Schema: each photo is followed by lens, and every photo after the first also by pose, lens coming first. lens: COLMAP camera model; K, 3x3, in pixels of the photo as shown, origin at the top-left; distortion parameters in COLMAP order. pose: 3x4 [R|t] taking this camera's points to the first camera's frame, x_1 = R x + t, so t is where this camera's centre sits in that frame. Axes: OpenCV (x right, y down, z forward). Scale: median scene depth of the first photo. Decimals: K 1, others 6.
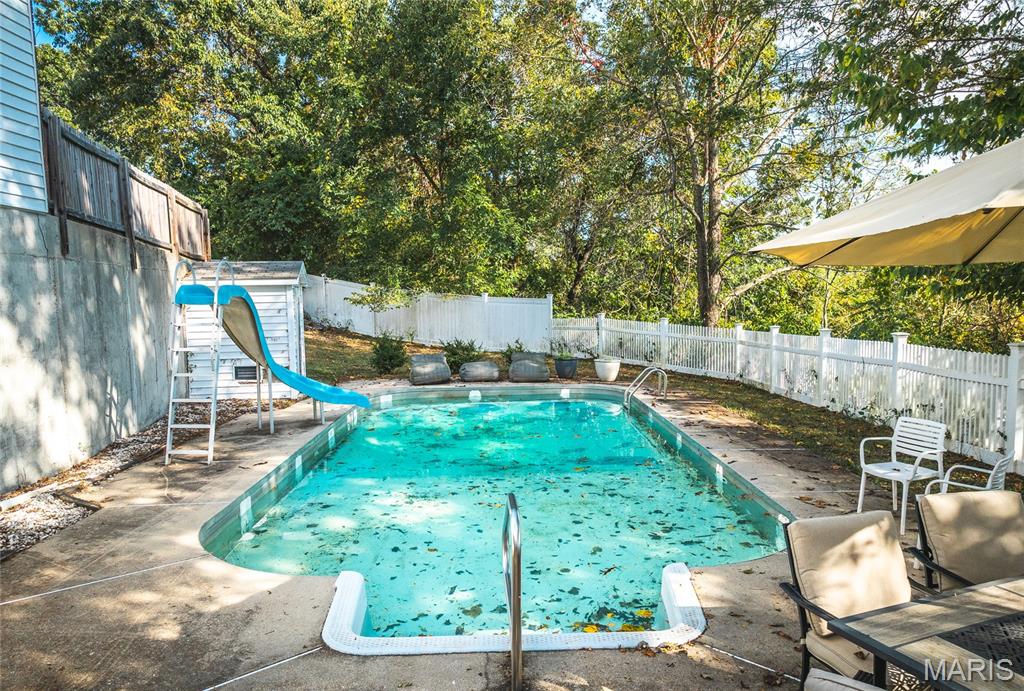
lens RADIAL K [[715.2, 0, 514.0], [0, 715.2, 351.7], [0, 0, 1]] dist [-0.018221, -0.001701]
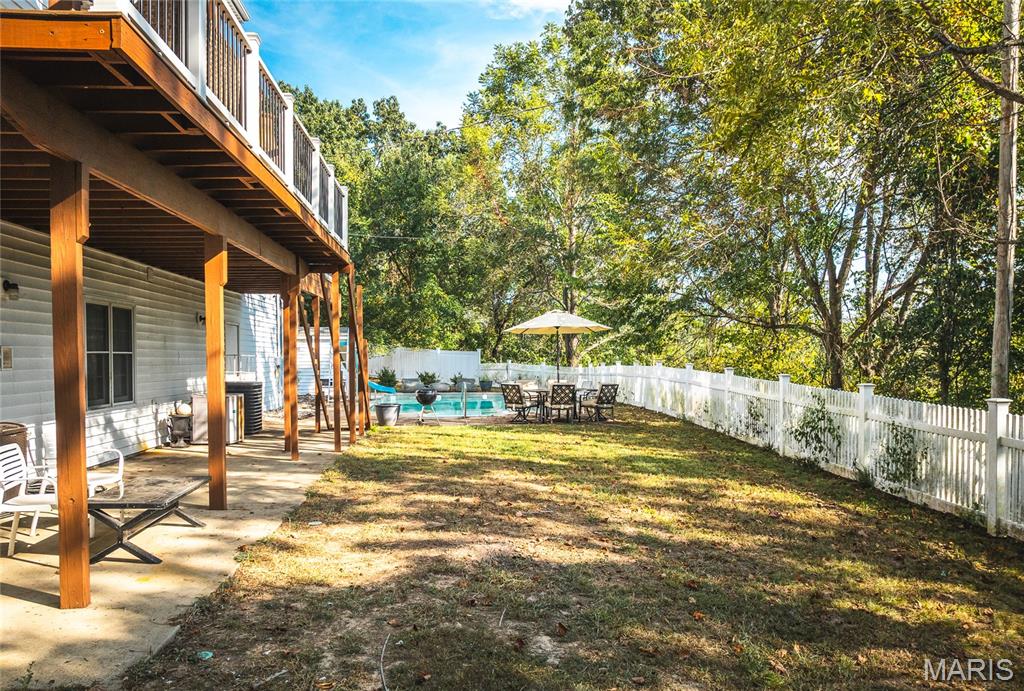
lens RADIAL K [[715.2, 0, 513.8], [0, 715.2, 350.9], [0, 0, 1]] dist [-0.018221, -0.001701]
pose [[0.995764, 0.012882, 0.091040, -0.017042], [-0.004687, 0.995961, -0.089659, 0.064573], [-0.091828, 0.088853, 0.991803, -0.572573]]
